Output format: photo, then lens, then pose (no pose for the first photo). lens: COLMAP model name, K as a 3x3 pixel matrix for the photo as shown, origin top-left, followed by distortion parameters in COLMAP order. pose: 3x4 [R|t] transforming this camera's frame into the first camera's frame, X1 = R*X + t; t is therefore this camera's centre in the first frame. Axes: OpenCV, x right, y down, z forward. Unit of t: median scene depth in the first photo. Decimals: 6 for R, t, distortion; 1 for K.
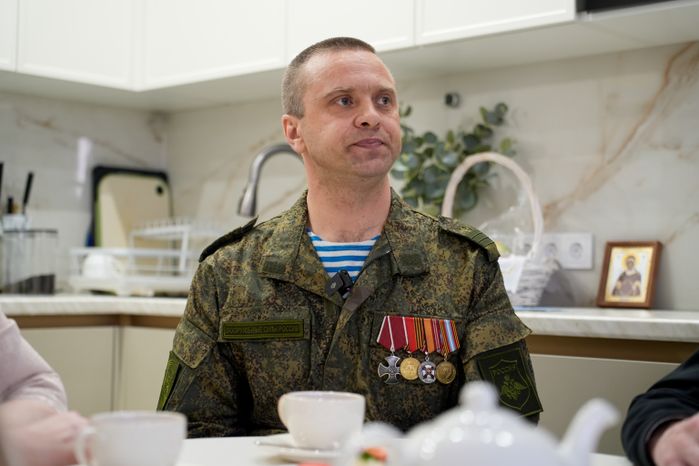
lens RADIAL K [[1218.4, 0, 349.5], [0, 1218.4, 233.0], [0, 0, 1]] dist [-0.011573, -0.067428]
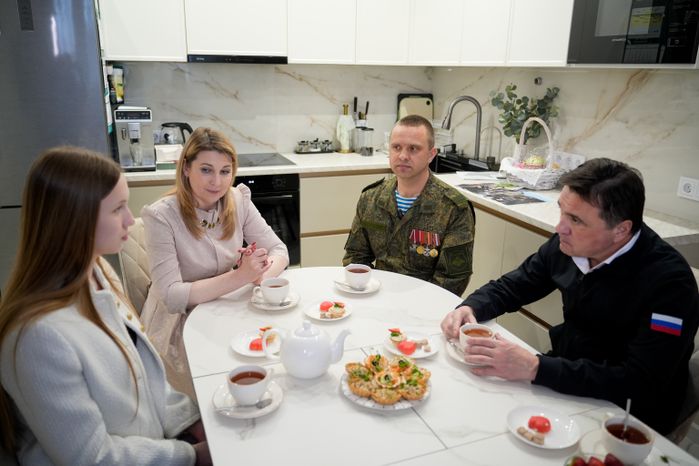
lens RADIAL K [[566.8, 0, 349.5], [0, 566.8, 233.0], [0, 0, 1]] dist [0.010733, -0.004469]
pose [[0.901583, 0.120545, -0.415472, 0.401309], [0.017662, 0.949335, 0.313768, -0.302597], [0.432246, -0.290226, 0.853776, -0.115939]]
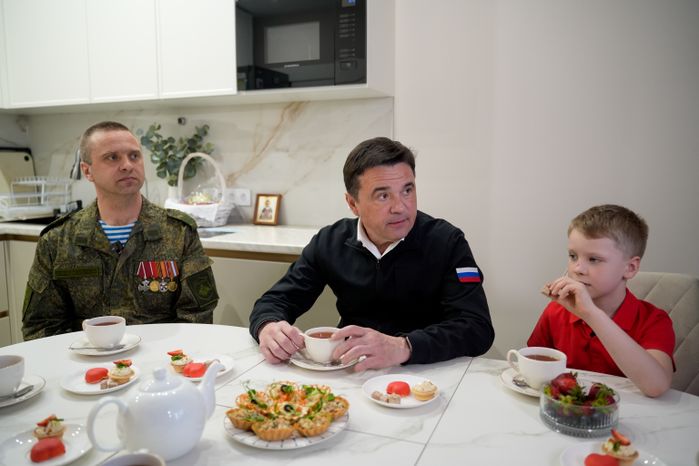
lens RADIAL K [[566.8, 0, 349.5], [0, 566.8, 233.0], [0, 0, 1]] dist [0.010733, -0.004469]
pose [[0.943530, -0.054076, 0.326843, 0.049424], [0.001599, 0.987320, 0.158735, -0.129563], [-0.331282, -0.149249, 0.931653, -0.018714]]
